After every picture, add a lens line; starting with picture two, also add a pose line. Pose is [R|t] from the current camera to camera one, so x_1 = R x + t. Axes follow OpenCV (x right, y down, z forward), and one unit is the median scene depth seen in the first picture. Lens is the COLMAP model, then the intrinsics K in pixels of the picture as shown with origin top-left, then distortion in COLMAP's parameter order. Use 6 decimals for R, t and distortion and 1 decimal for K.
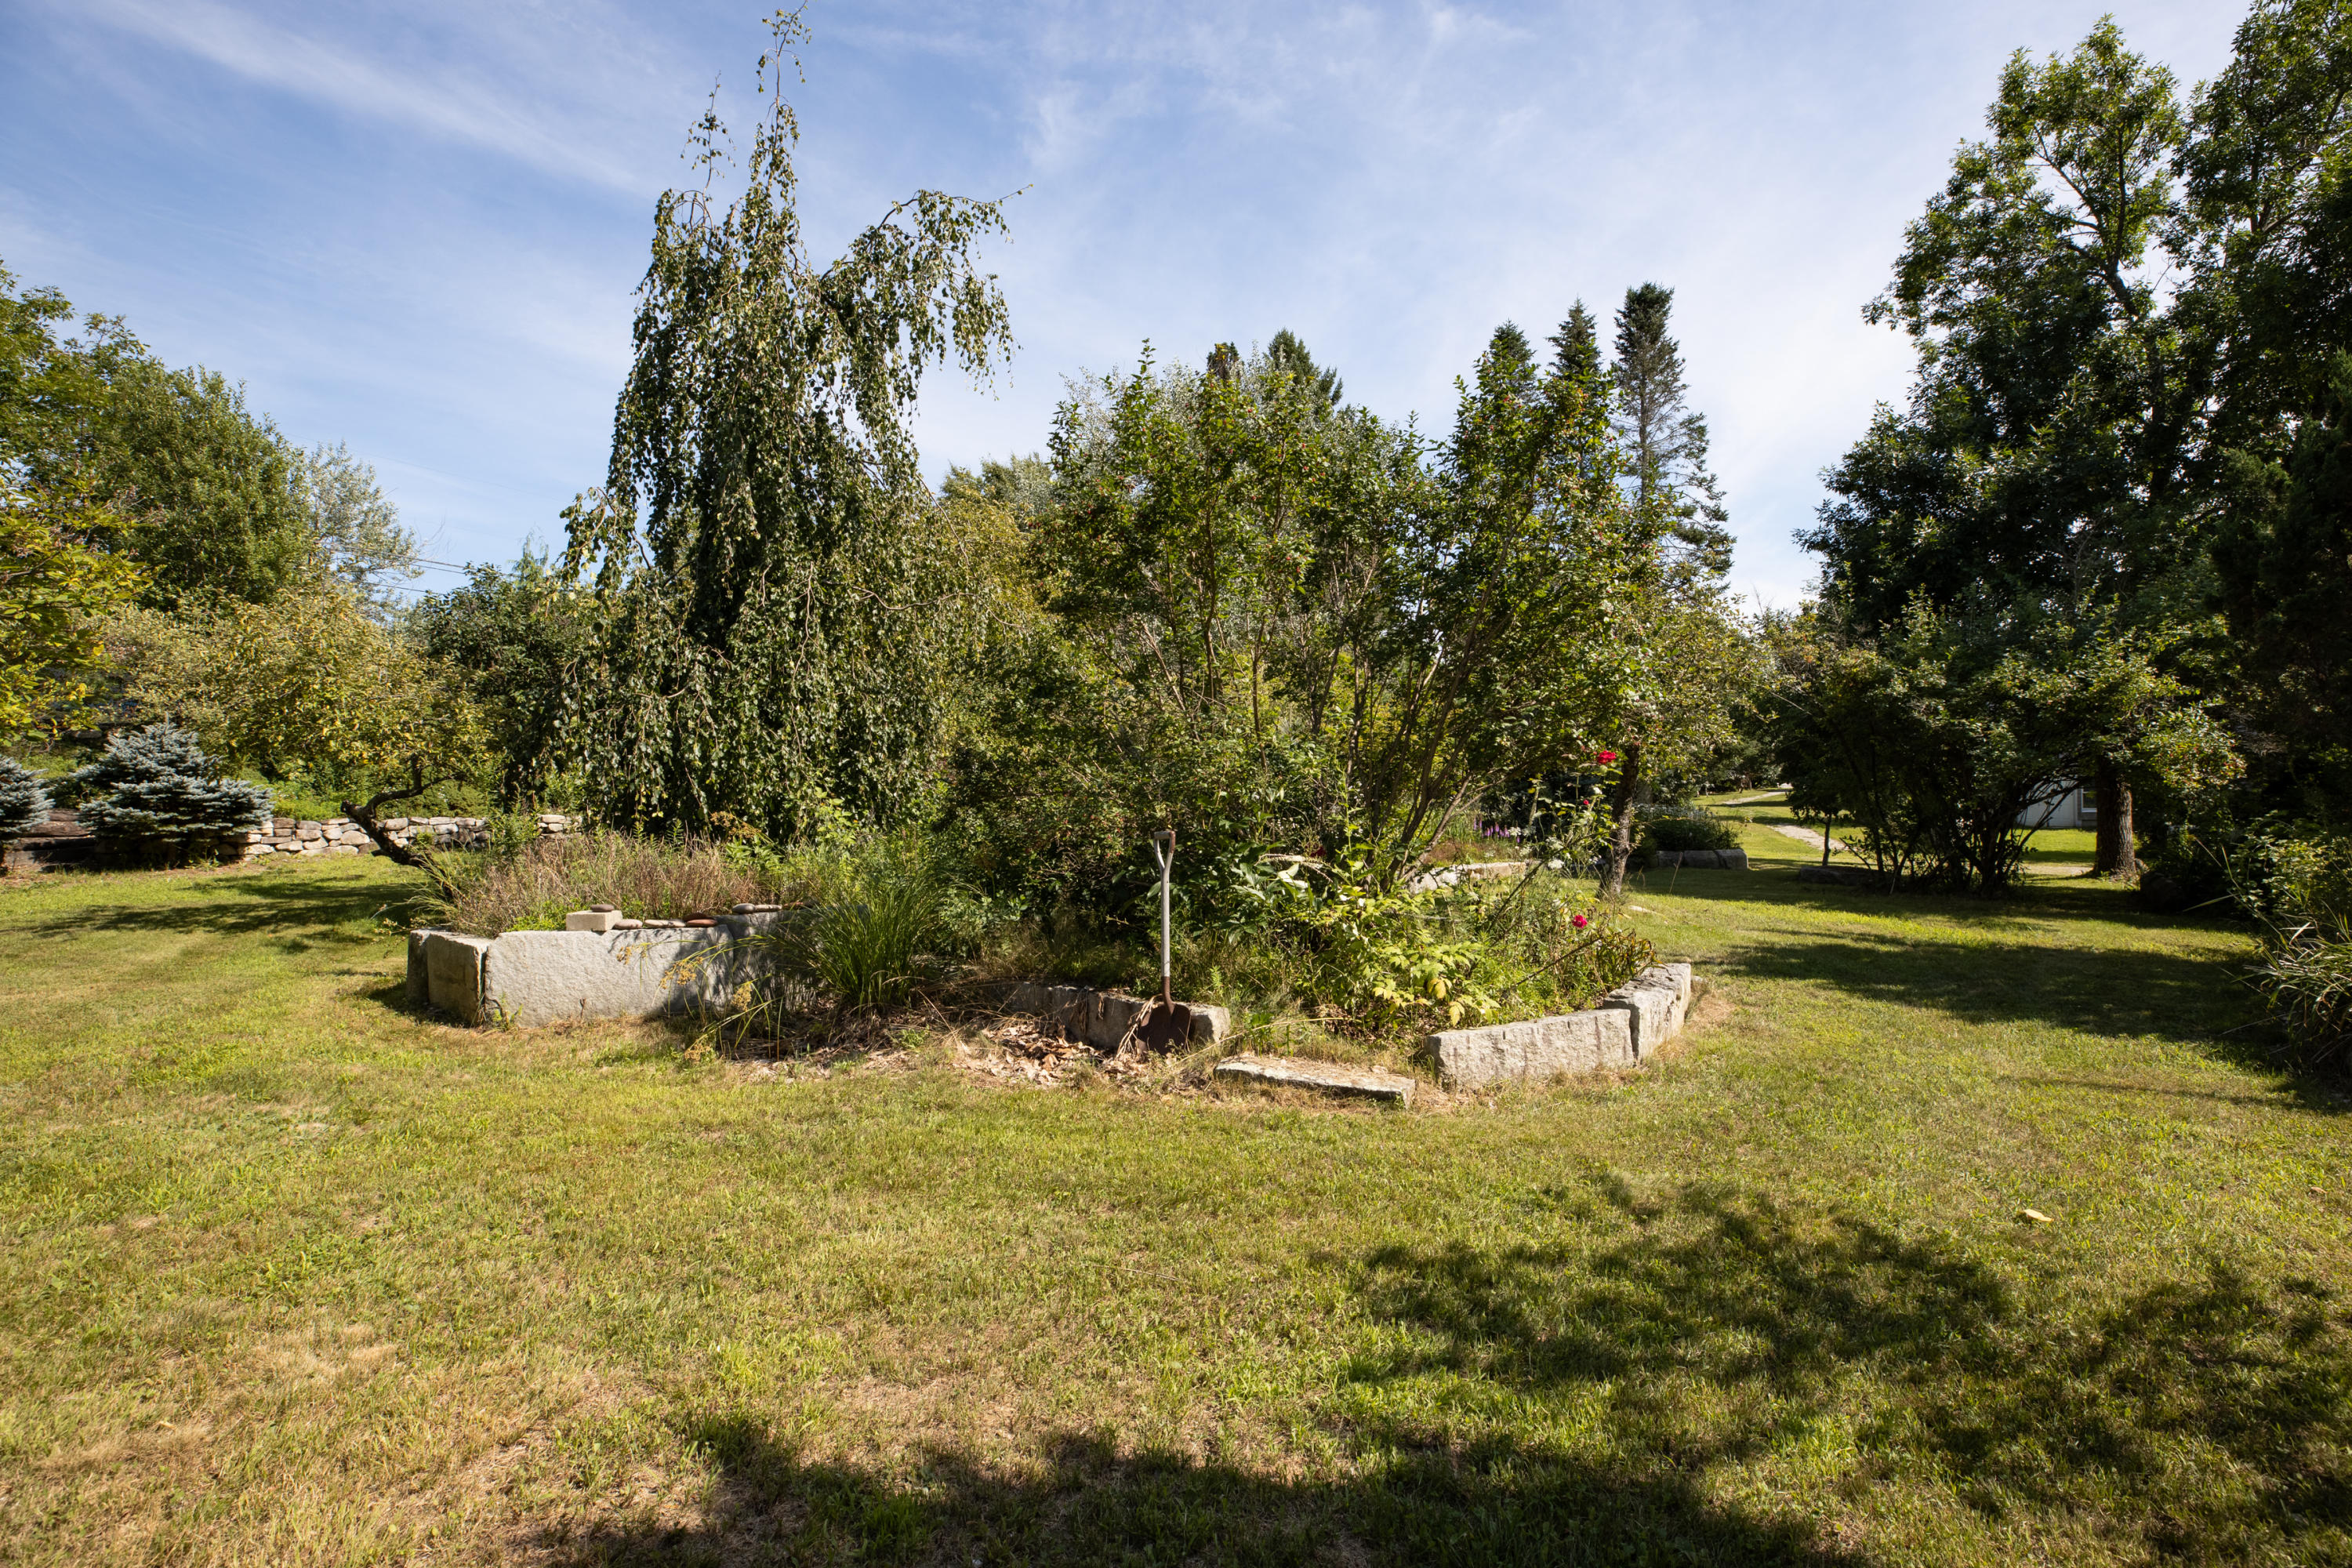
lens RADIAL K [[1076.6, 0, 1184.9], [0, 1076.6, 778.9], [0, 0, 1]] dist [-0.021612, 0.004761]
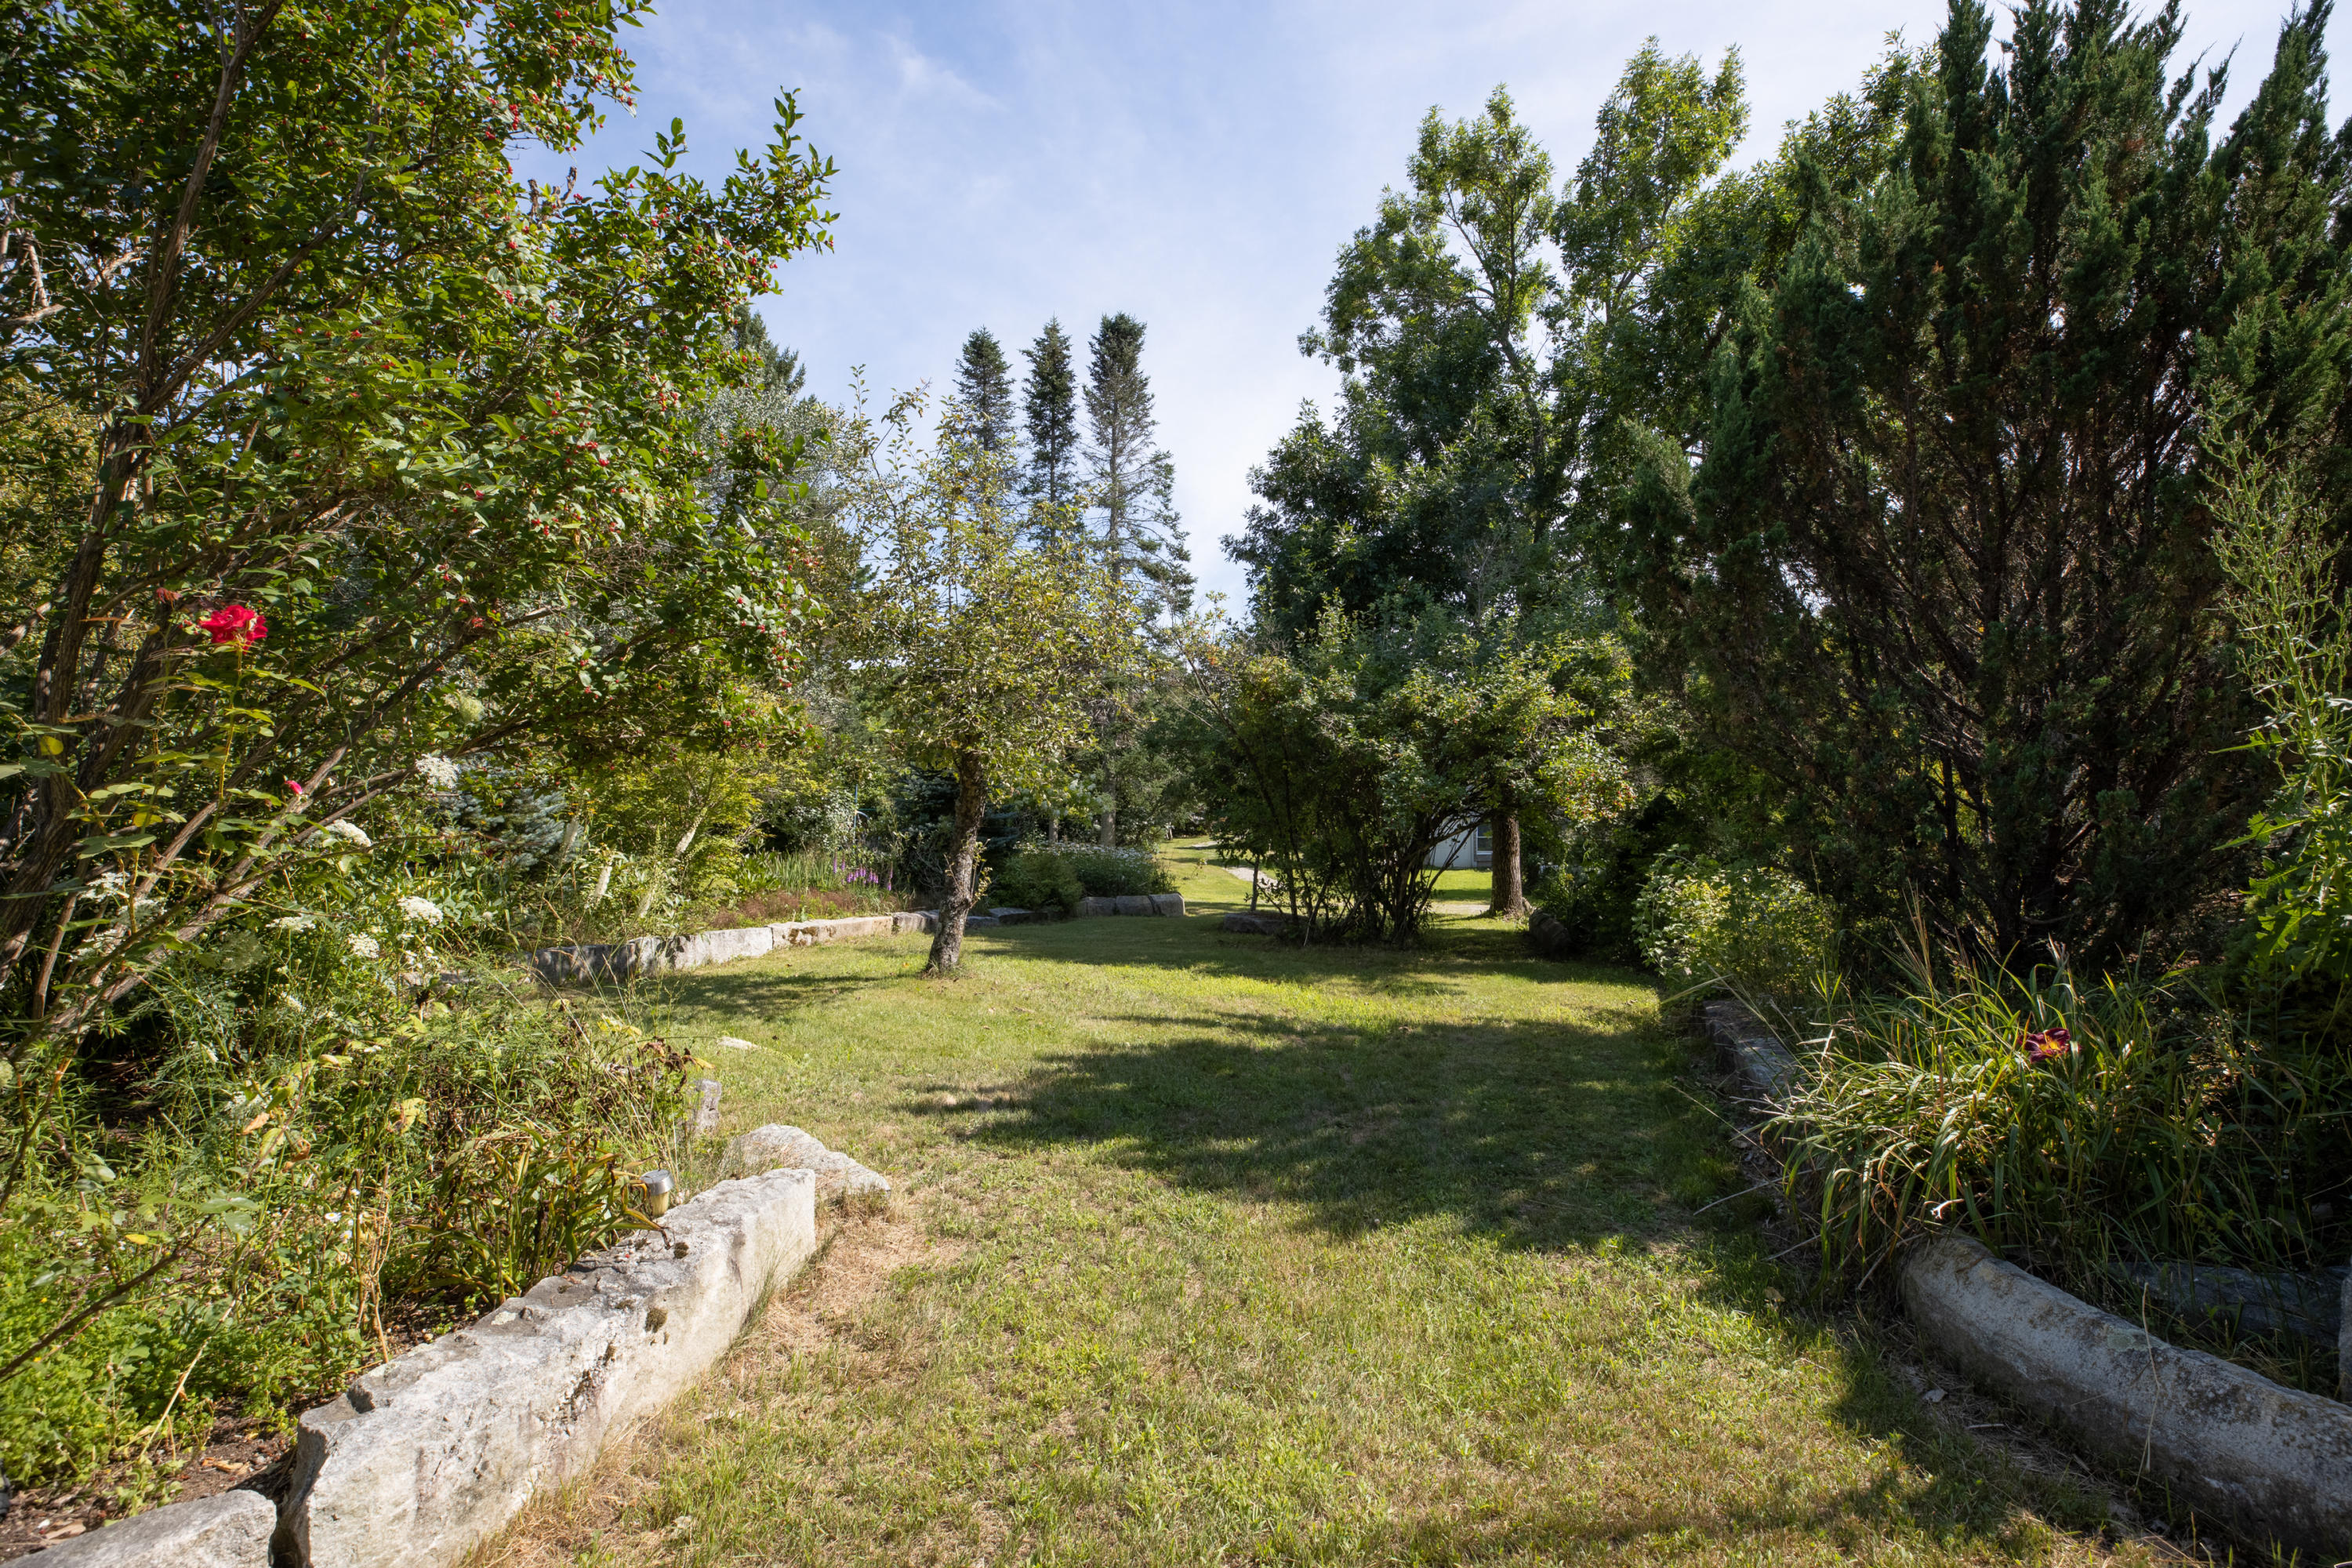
lens RADIAL K [[1076.6, 0, 1174.7], [0, 1076.6, 794.1], [0, 0, 1]] dist [-0.021612, 0.004761]
pose [[0.908625, 0.021517, 0.417058, 0.166362], [-0.010118, 0.999513, -0.029524, 0.010132], [-0.417490, 0.022607, 0.908400, 0.208291]]
